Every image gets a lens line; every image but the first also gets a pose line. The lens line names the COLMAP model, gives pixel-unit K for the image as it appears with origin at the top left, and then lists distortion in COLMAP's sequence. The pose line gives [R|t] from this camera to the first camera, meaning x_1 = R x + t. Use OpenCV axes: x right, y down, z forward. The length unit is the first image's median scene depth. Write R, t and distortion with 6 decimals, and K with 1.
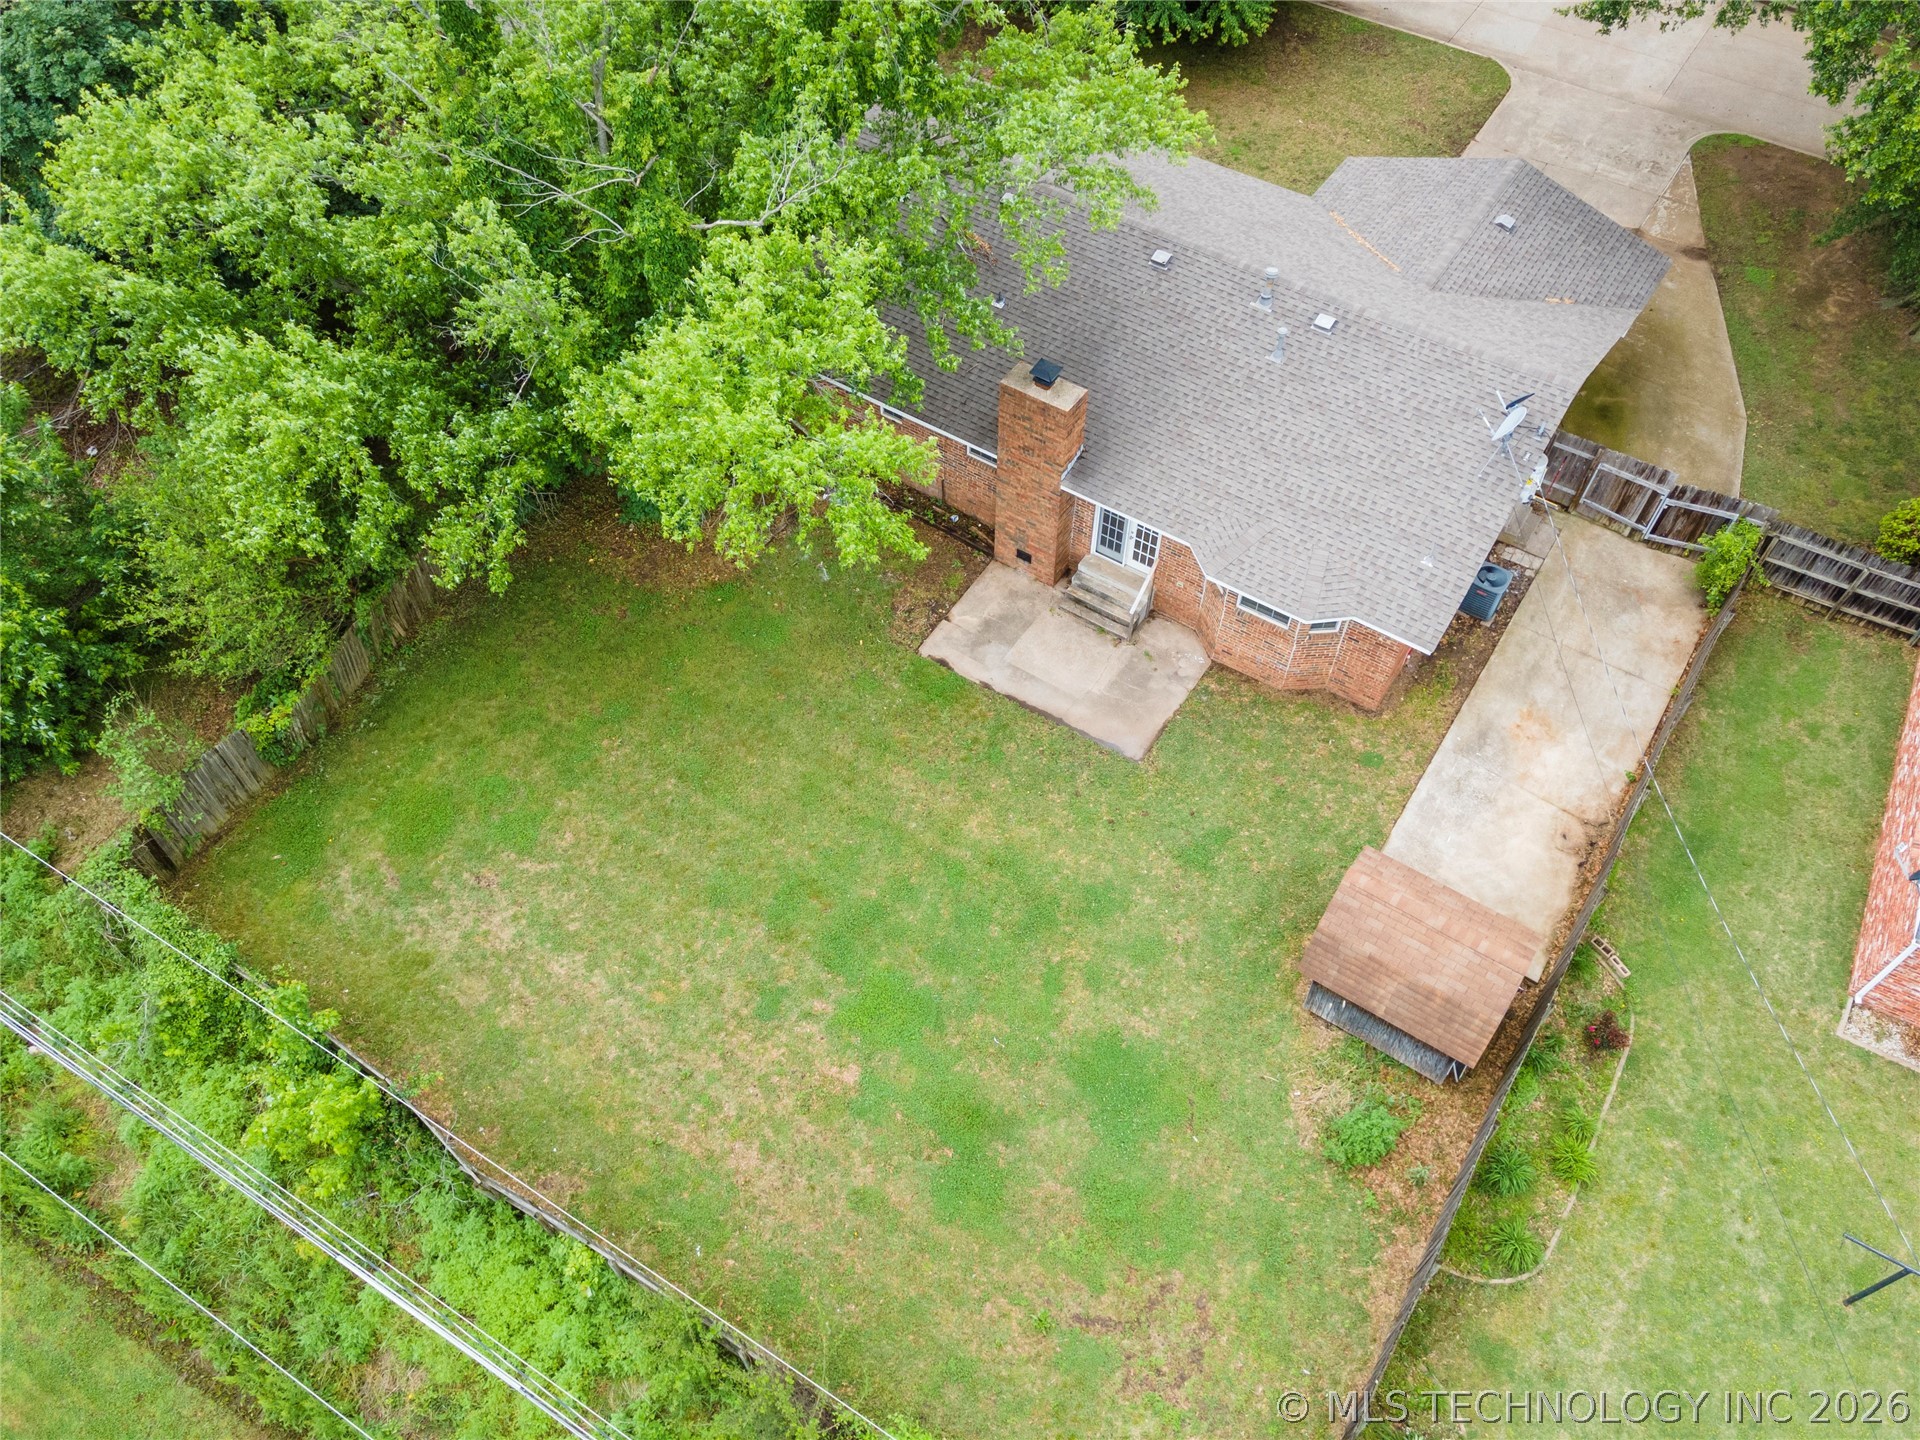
lens RADIAL K [[1364.3, 0, 958.4], [0, 1364.3, 724.6], [0, 0, 1]] dist [0.021788, -0.002887]
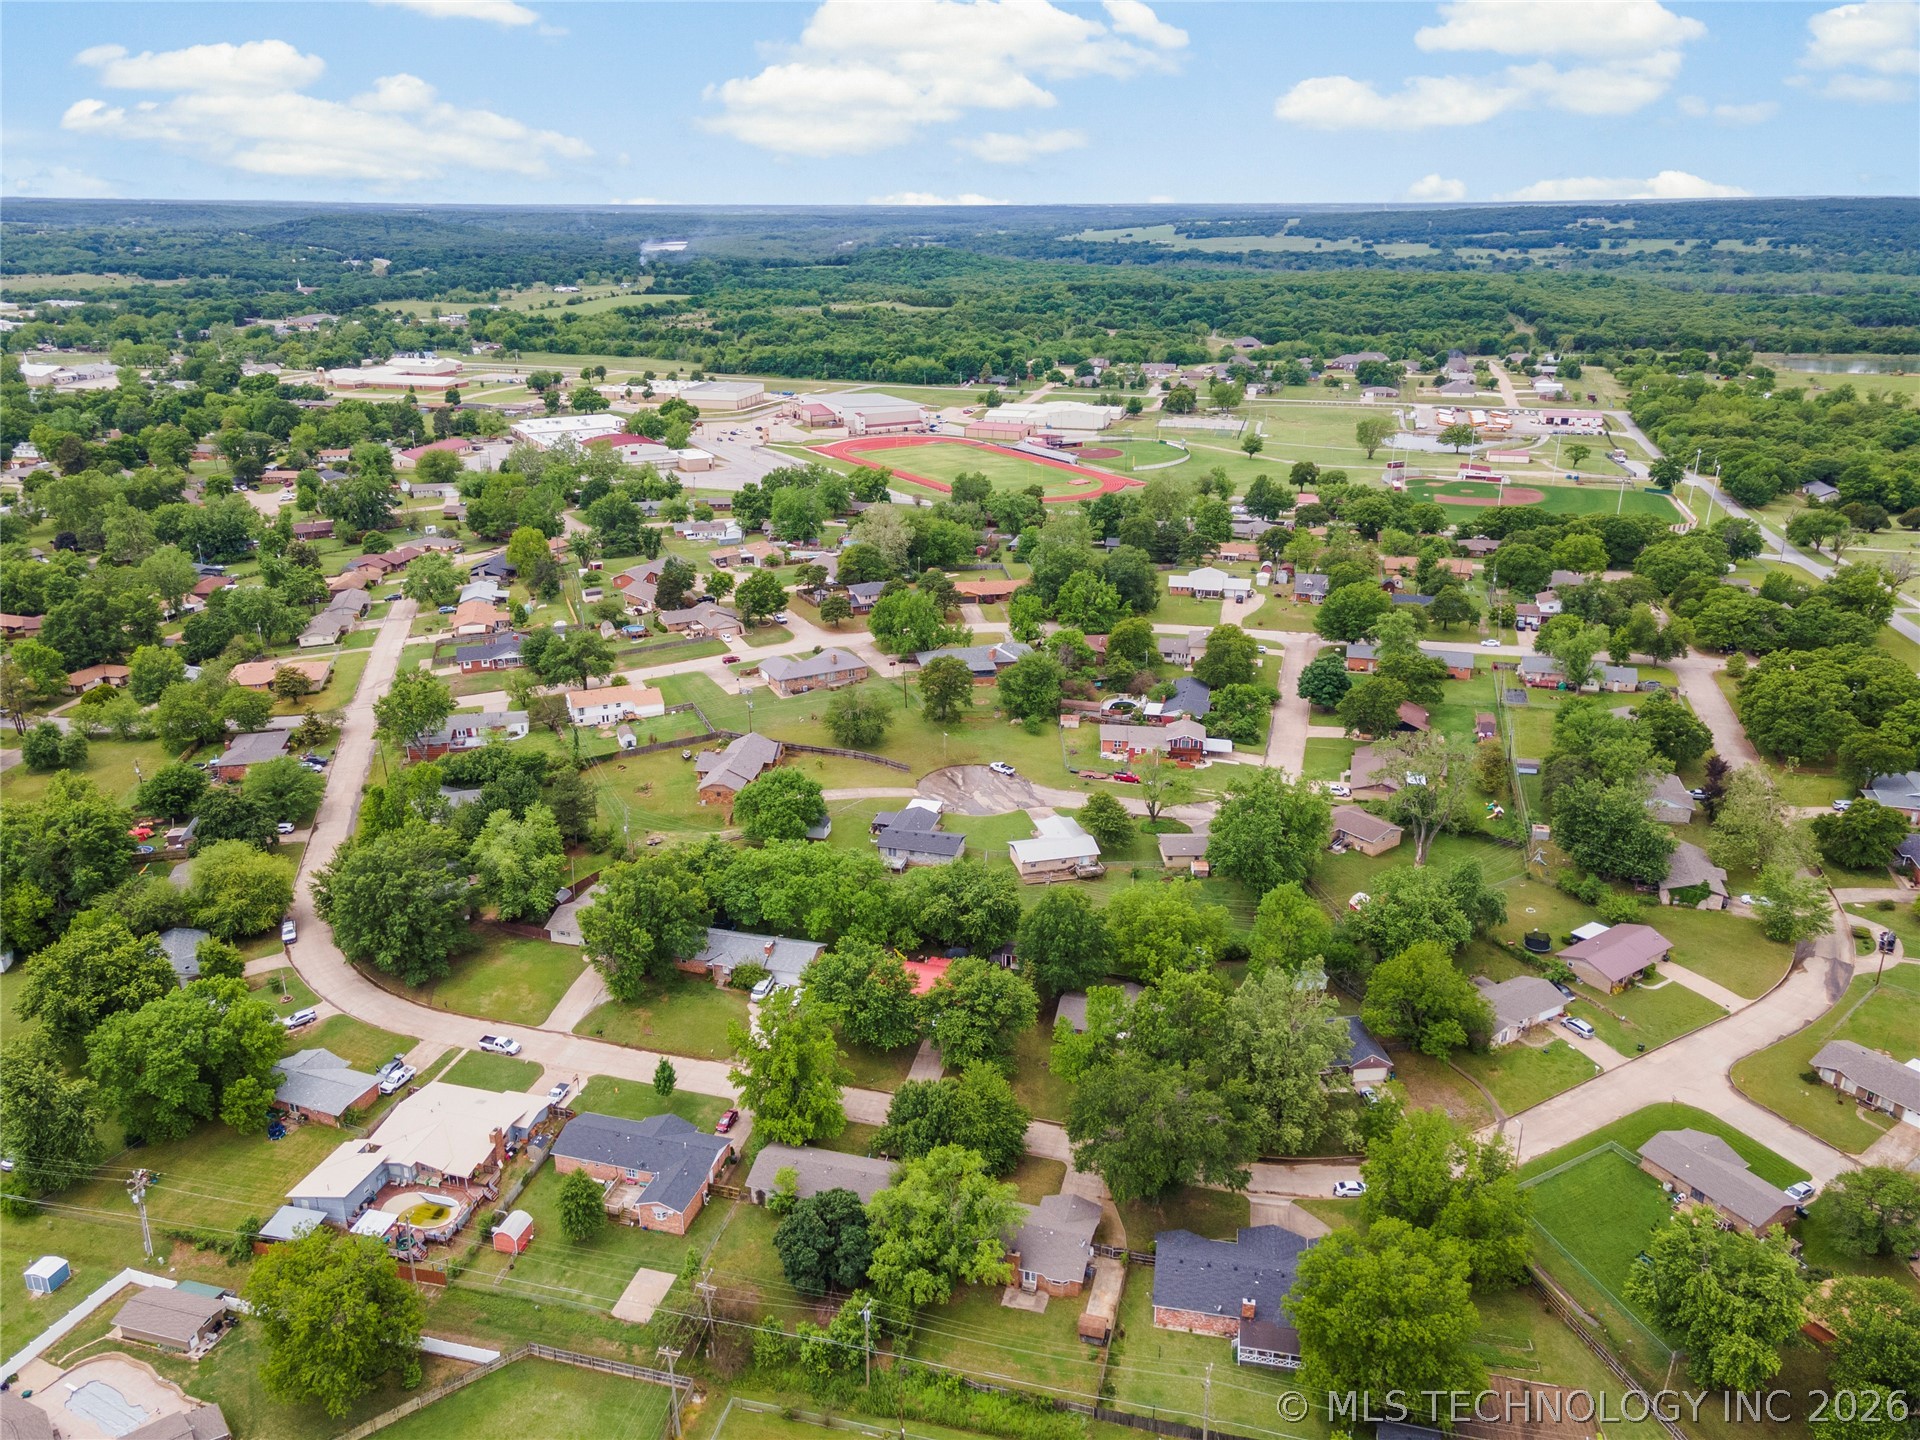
lens RADIAL K [[1364.3, 0, 956.5], [0, 1364.3, 722.2], [0, 0, 1]] dist [0.021788, -0.002887]
pose [[0.951913, -0.103242, 0.288449, -1.779747], [0.248353, 0.811339, -0.529198, 1.056077], [-0.179394, 0.575387, 0.797964, -5.476472]]
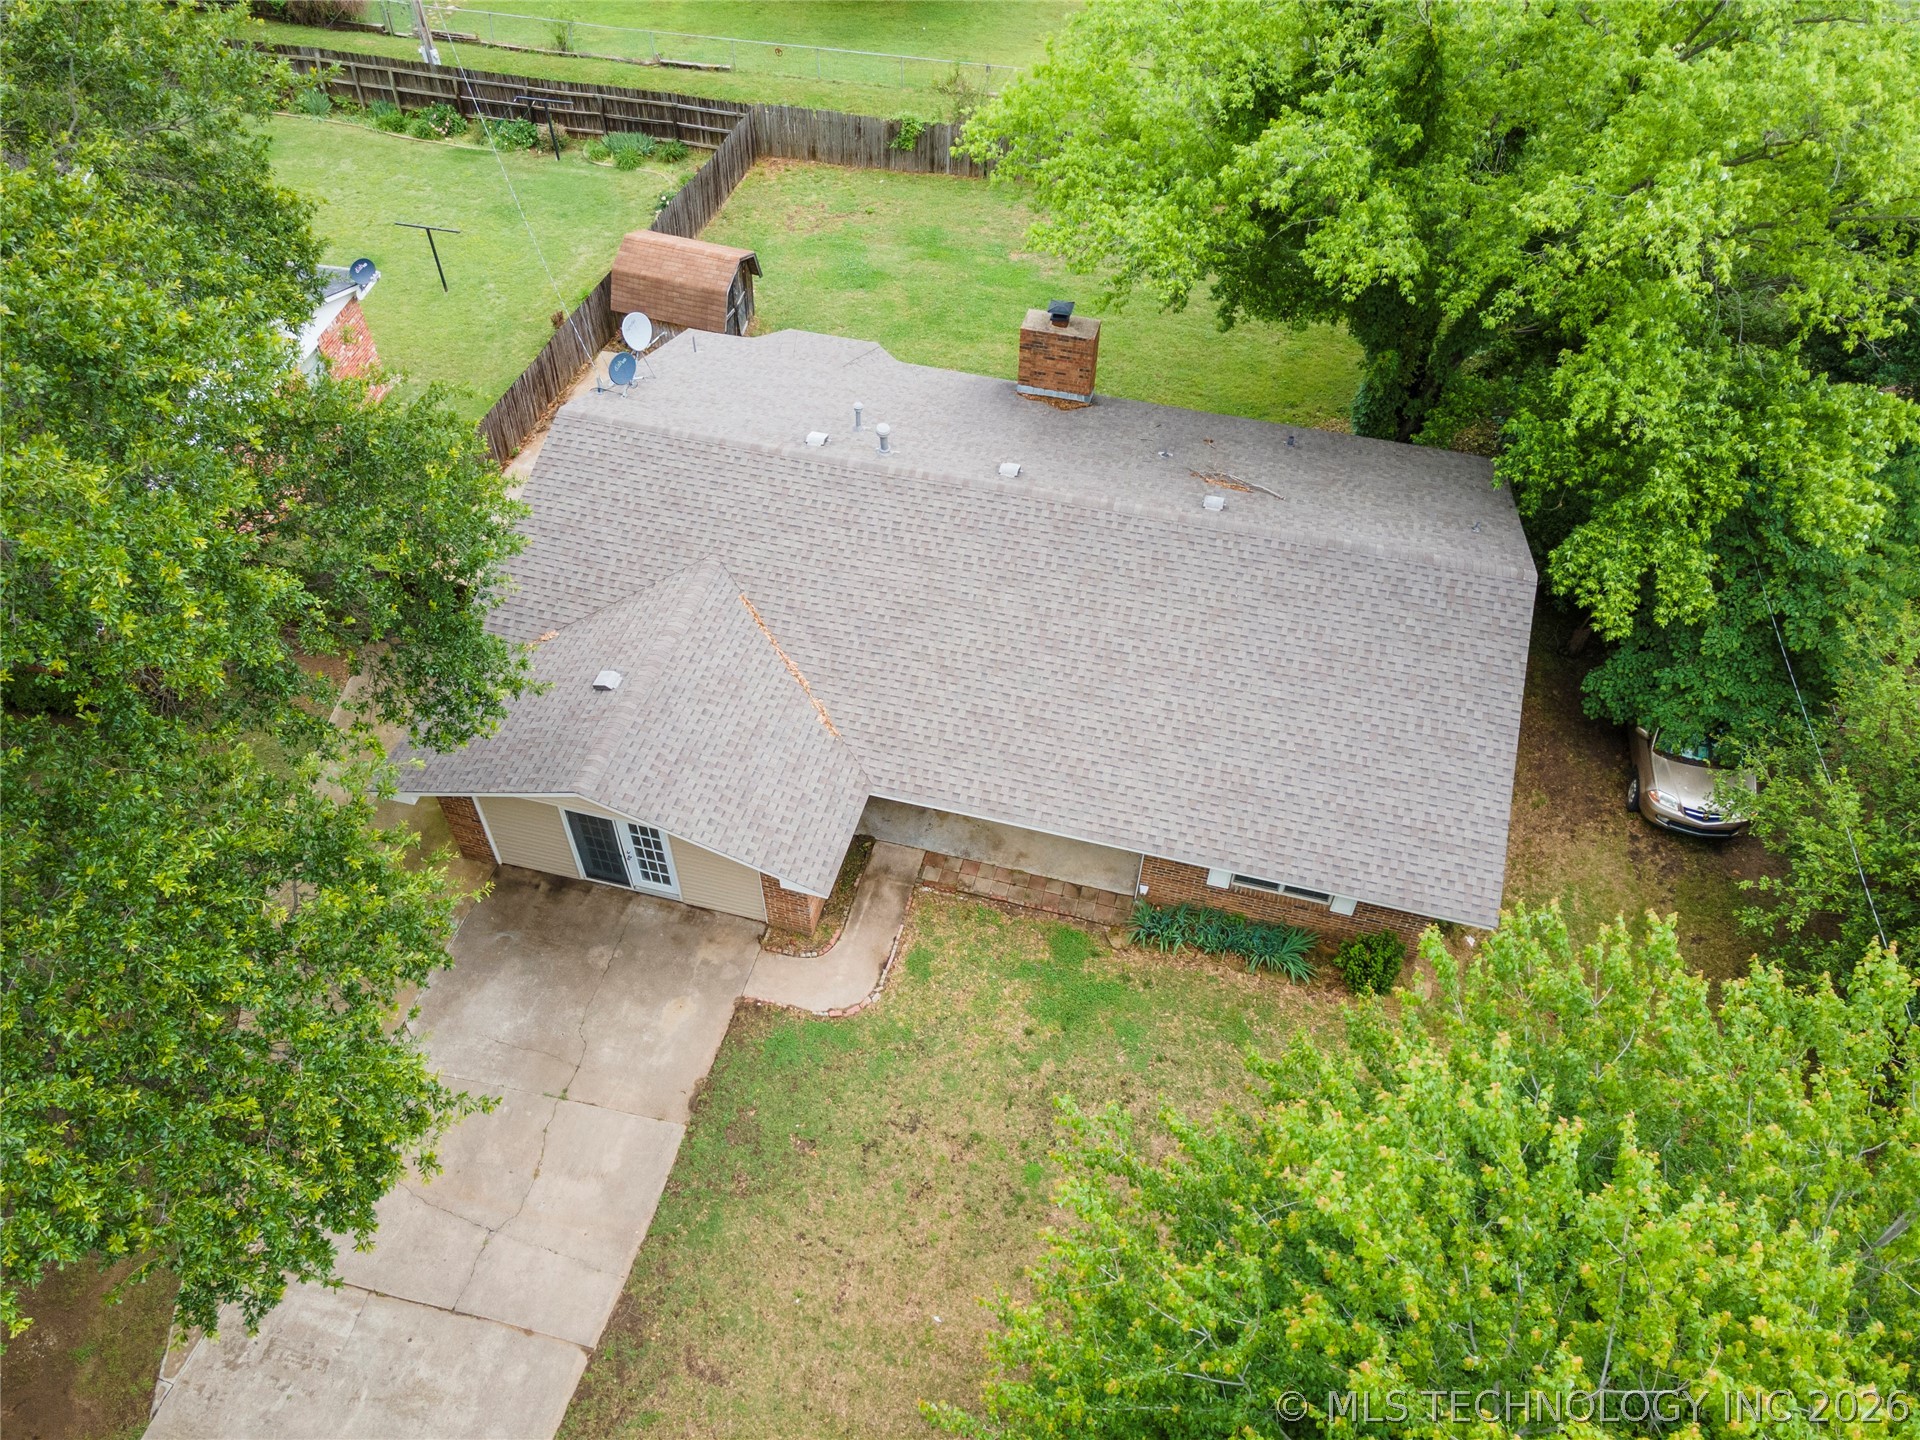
lens RADIAL K [[1364.3, 0, 956.2], [0, 1364.3, 721.7], [0, 0, 1]] dist [0.021788, -0.002887]
pose [[-0.947084, 0.245347, -0.206968, 0.442051], [-0.261506, -0.215867, 0.940753, -1.313305], [0.186134, 0.945096, 0.268604, 0.998656]]
